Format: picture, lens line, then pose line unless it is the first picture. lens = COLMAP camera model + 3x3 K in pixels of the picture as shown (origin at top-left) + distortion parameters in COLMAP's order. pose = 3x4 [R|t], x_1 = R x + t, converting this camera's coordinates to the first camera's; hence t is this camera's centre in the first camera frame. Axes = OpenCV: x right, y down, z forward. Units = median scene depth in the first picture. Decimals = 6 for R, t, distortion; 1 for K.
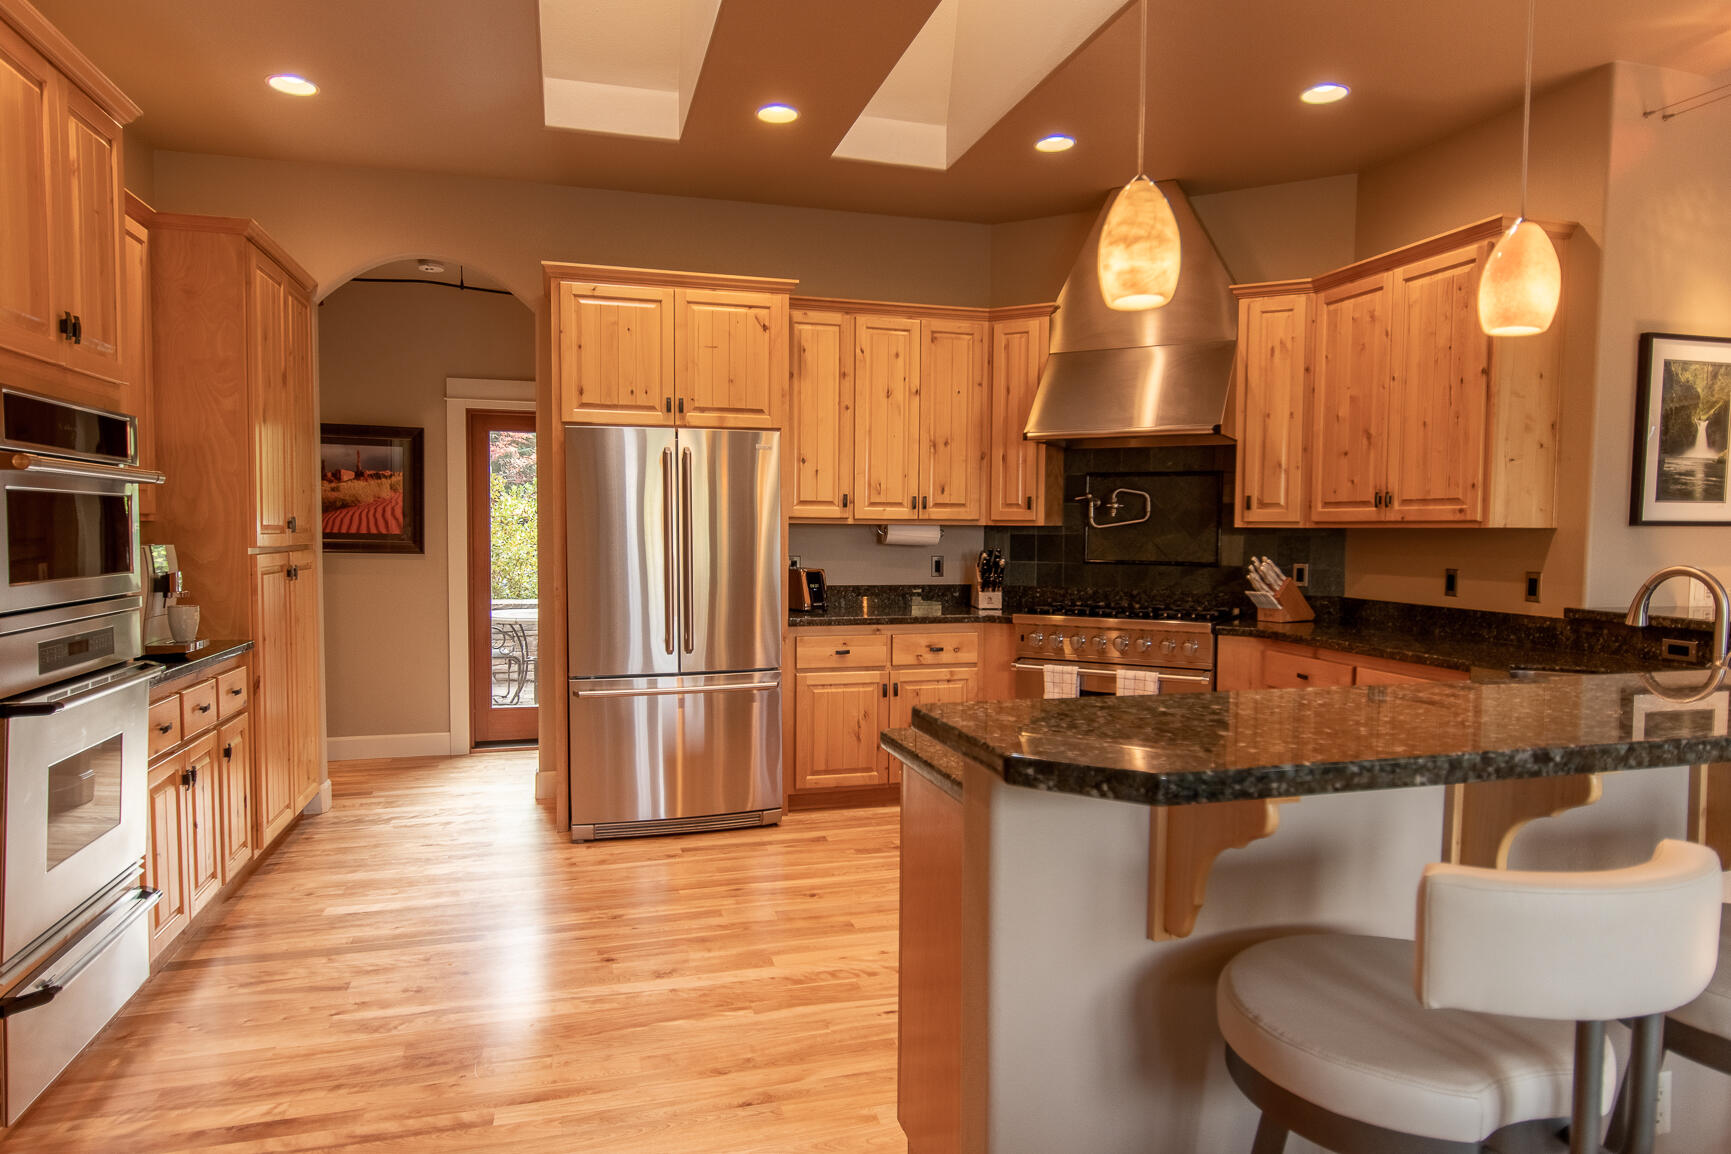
lens RADIAL K [[1057.1, 0, 862.8], [0, 1057.1, 572.2], [0, 0, 1]] dist [-0.008431, 0.001894]
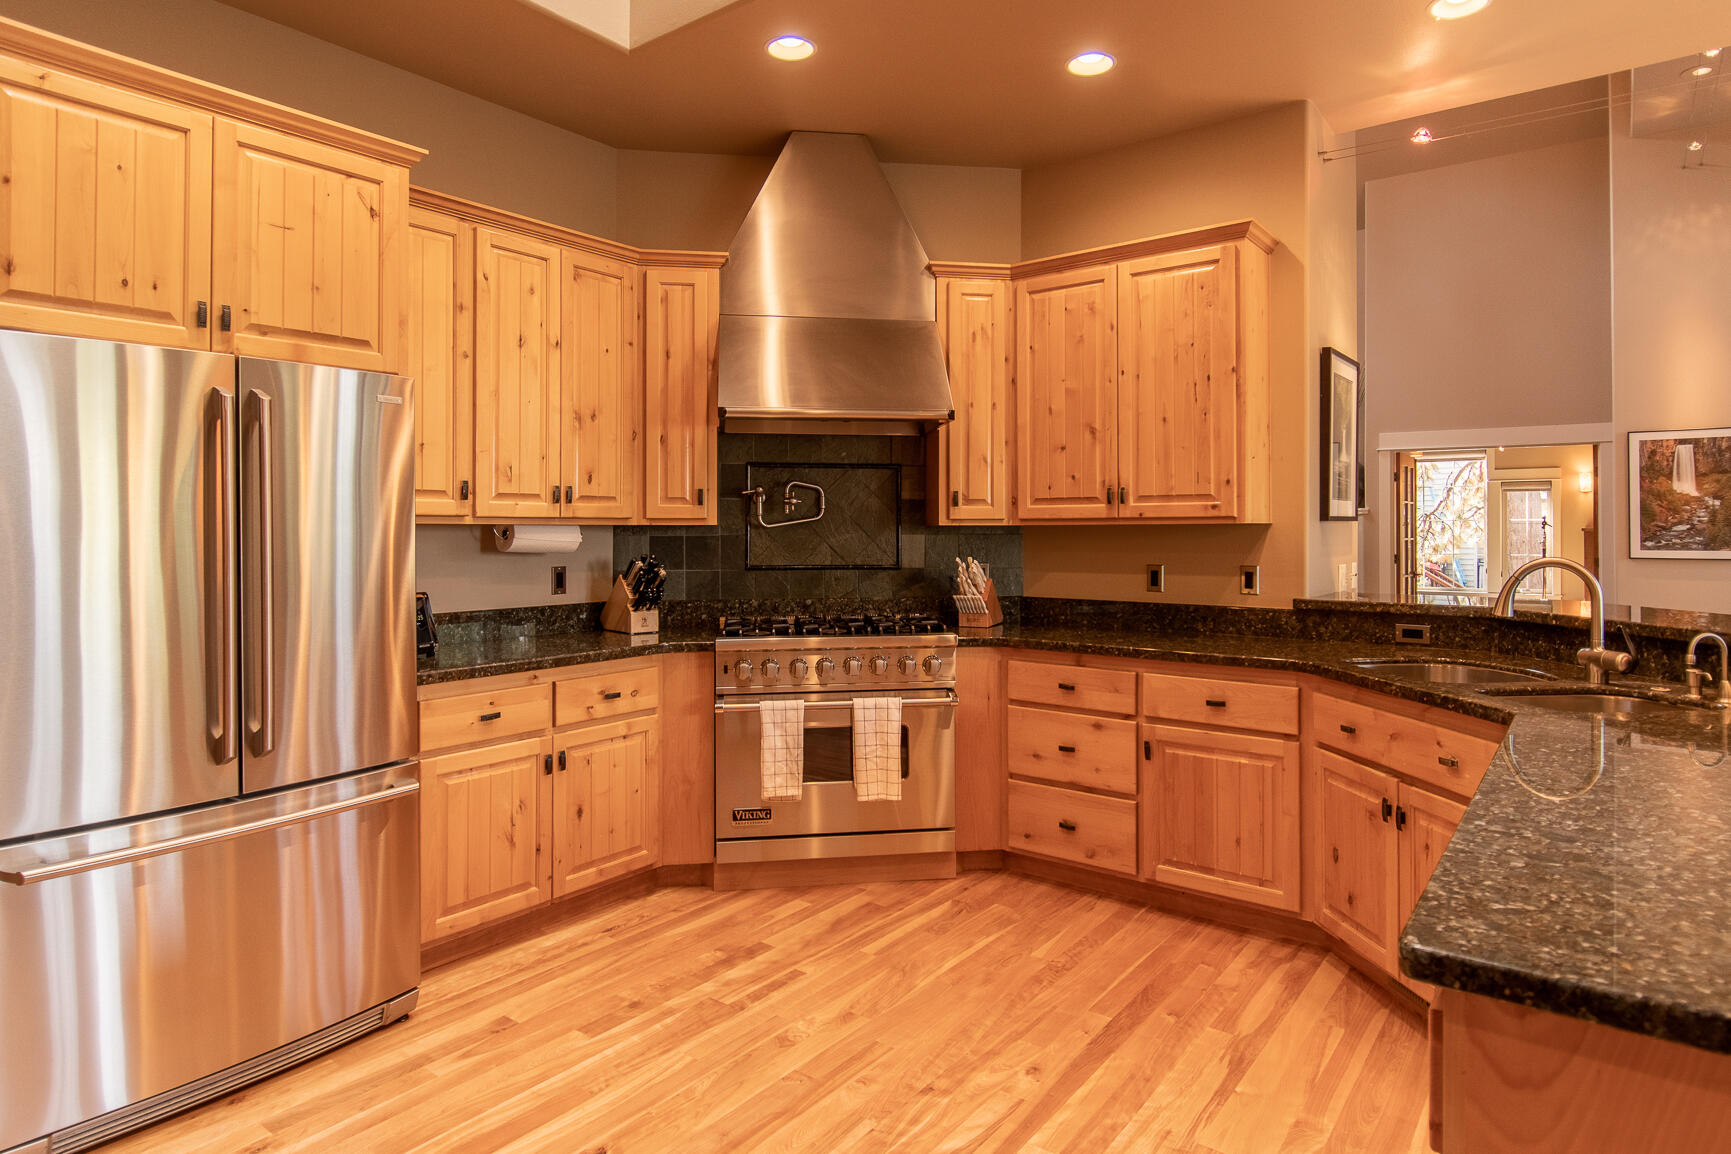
lens RADIAL K [[1000.1, 0, 900.0], [0, 1000.1, 511.0], [0, 0, 1]] dist [-0.005402, -0.013911]
pose [[0.795687, 0.002568, 0.605703, -0.196769], [0.033278, 0.998295, -0.047948, -0.014964], [-0.604793, 0.058308, 0.794245, 0.342261]]
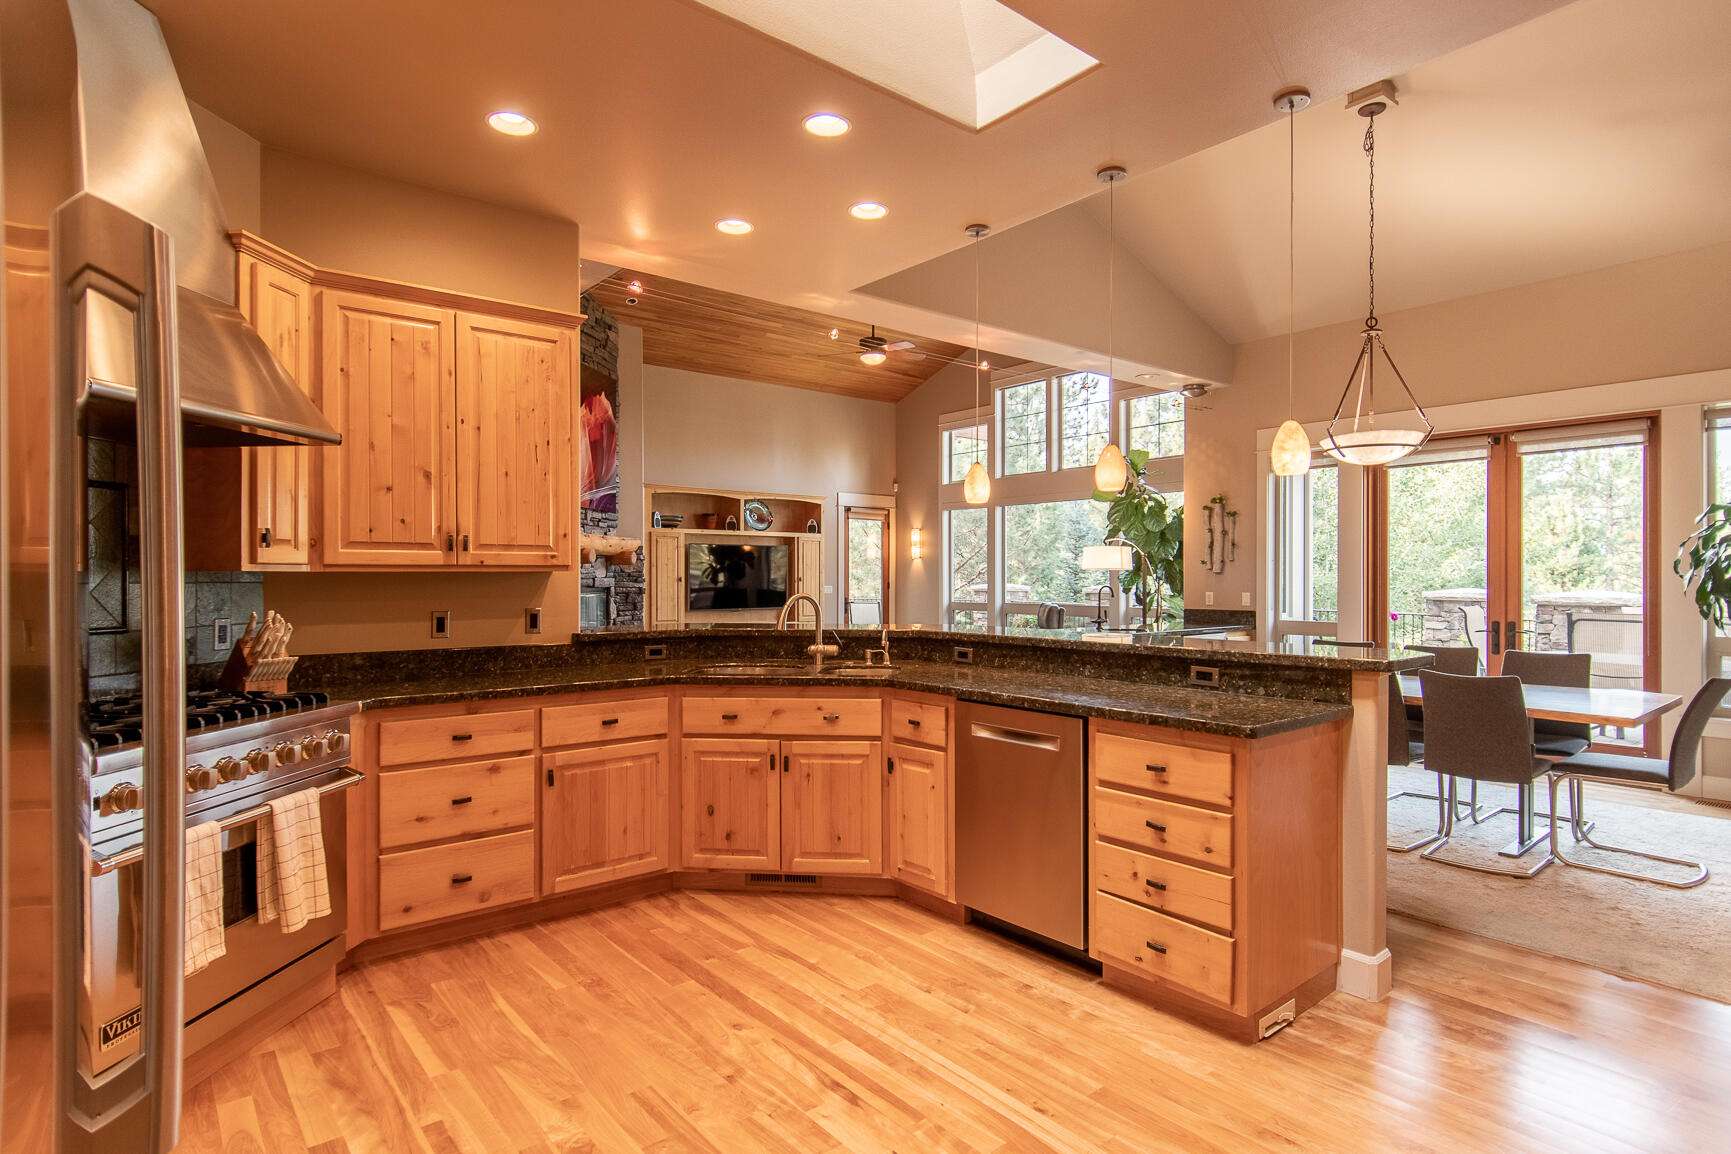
lens RADIAL K [[911.2, 0, 858.6], [0, 911.2, 571.0], [0, 0, 1]] dist [0.010289, -0.007674]
pose [[-0.408035, -0.000004, 0.912966, -0.379247], [0.038041, 0.999131, 0.017006, -0.037948], [-0.912173, 0.041670, -0.407681, 0.884943]]
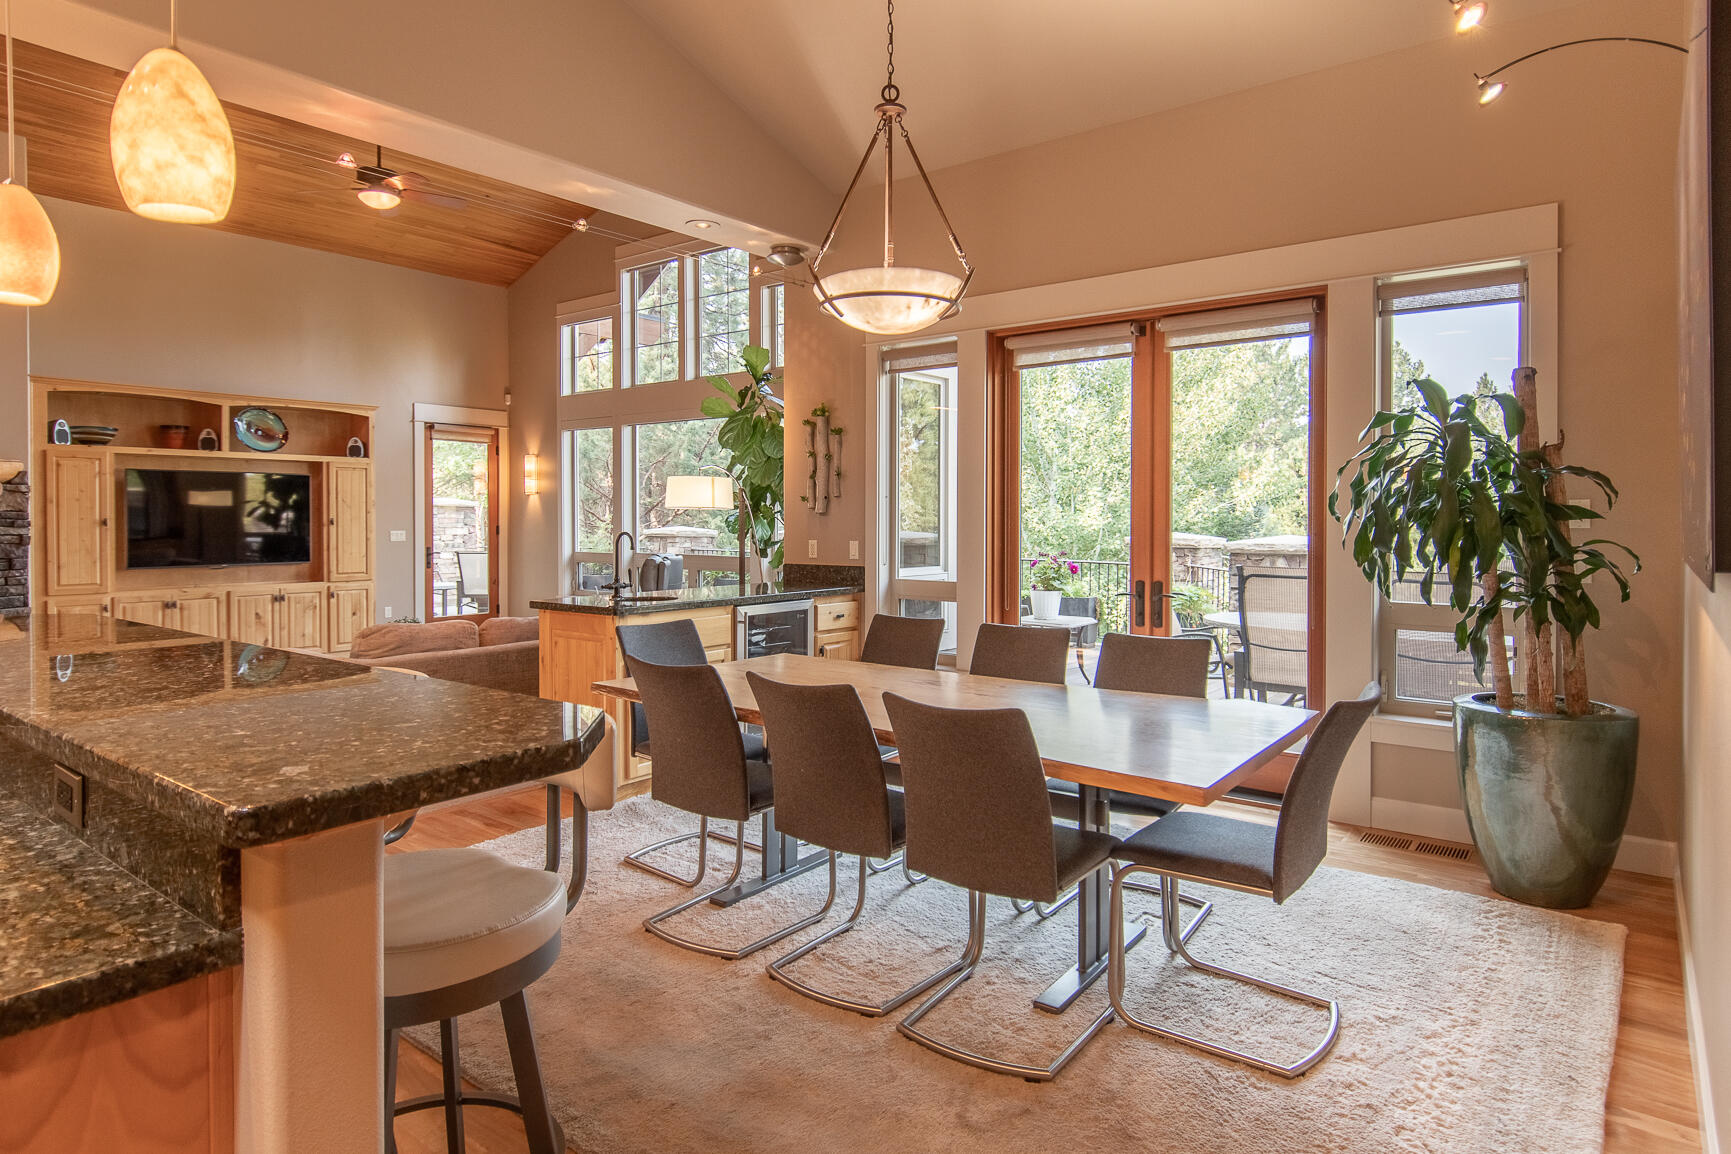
lens RADIAL K [[1000.1, 0, 856.2], [0, 1000.1, 521.7], [0, 0, 1]] dist [-0.005402, -0.013911]
pose [[-0.599861, -0.008961, 0.800054, -0.307194], [0.031053, 0.998923, 0.034471, -0.028362], [-0.799501, 0.045522, -0.598937, 0.672386]]
